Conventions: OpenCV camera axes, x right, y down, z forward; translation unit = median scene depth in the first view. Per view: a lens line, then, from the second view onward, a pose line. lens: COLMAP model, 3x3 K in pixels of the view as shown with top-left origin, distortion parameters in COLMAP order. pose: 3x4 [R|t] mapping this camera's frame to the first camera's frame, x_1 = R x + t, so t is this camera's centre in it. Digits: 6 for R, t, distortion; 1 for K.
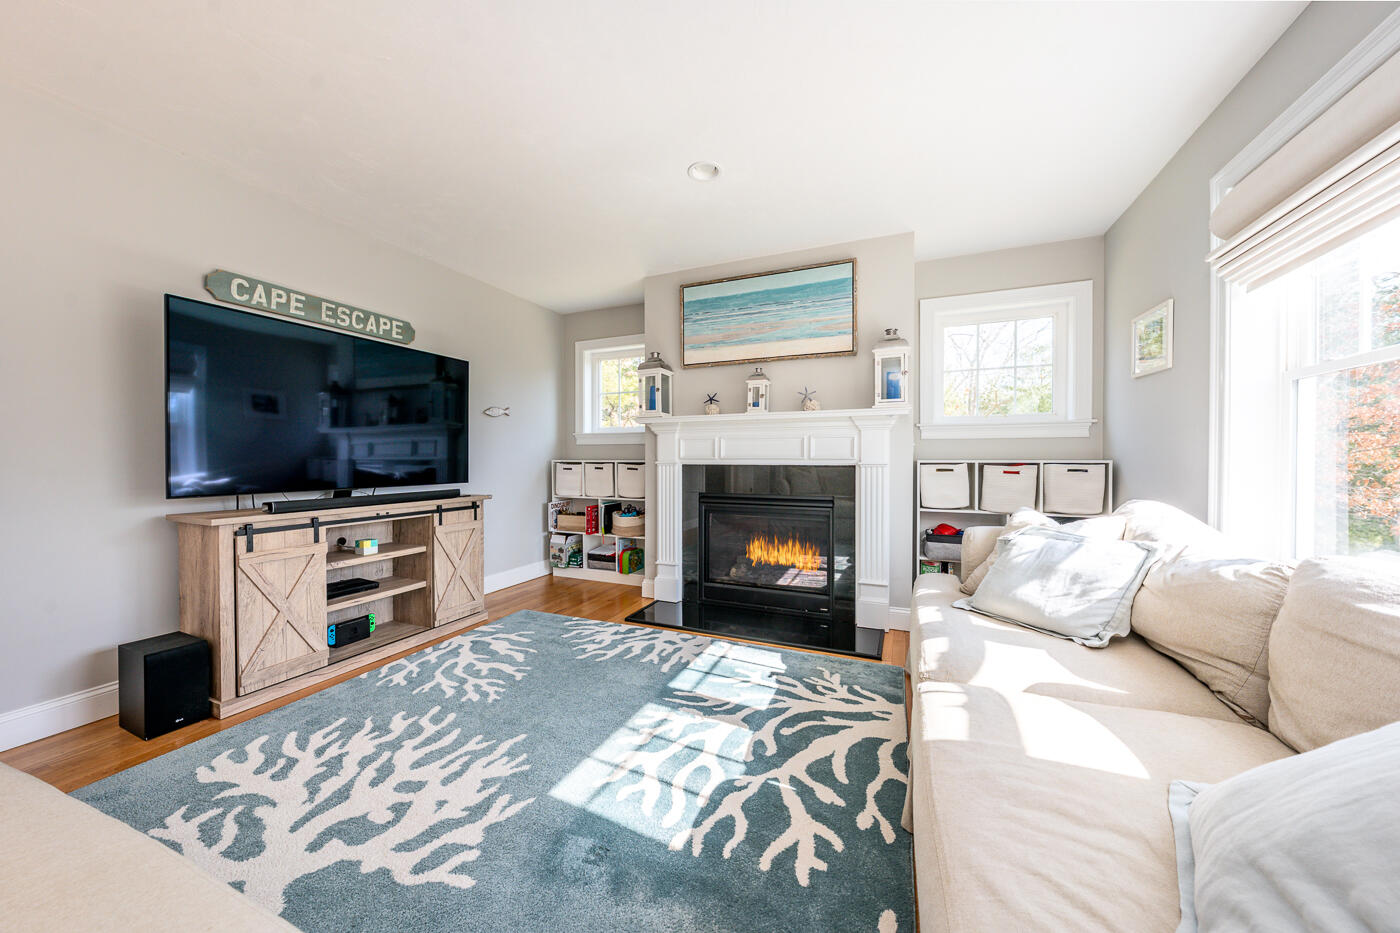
lens RADIAL K [[473.1, 0, 699.8], [0, 473.1, 462.9], [0, 0, 1]] dist [-0.002536, -0.000245]
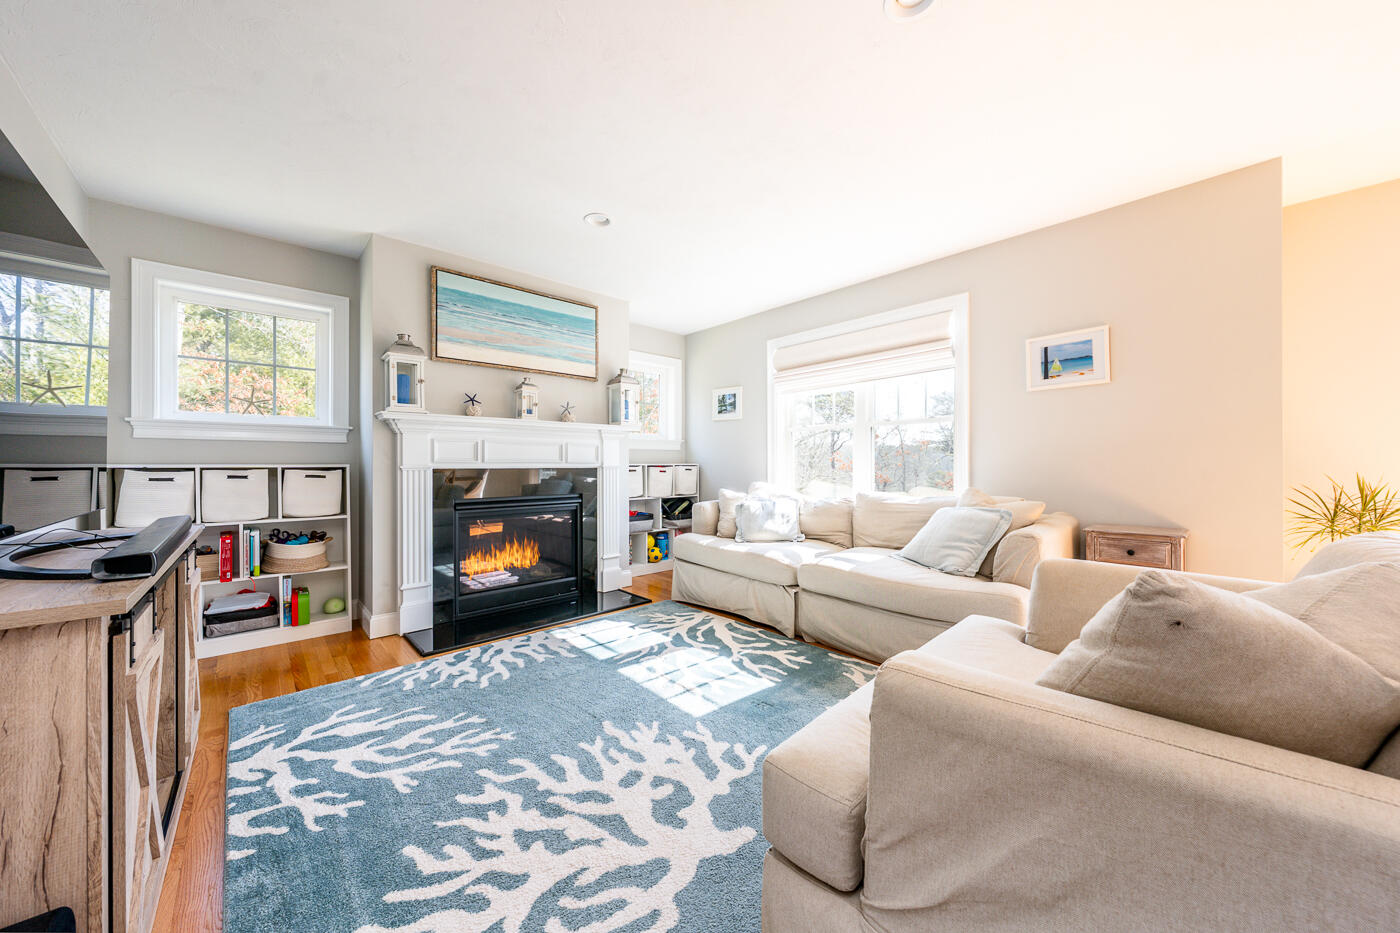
lens RADIAL K [[490.3, 0, 692.1], [0, 490.3, 463.9], [0, 0, 1]] dist [-0.006664, -0.000087]
pose [[0.417904, -0.000217, 0.908491, -0.871090], [0.006669, 0.999974, -0.002829, -0.000376], [-0.908467, 0.007241, 0.417894, 0.241845]]
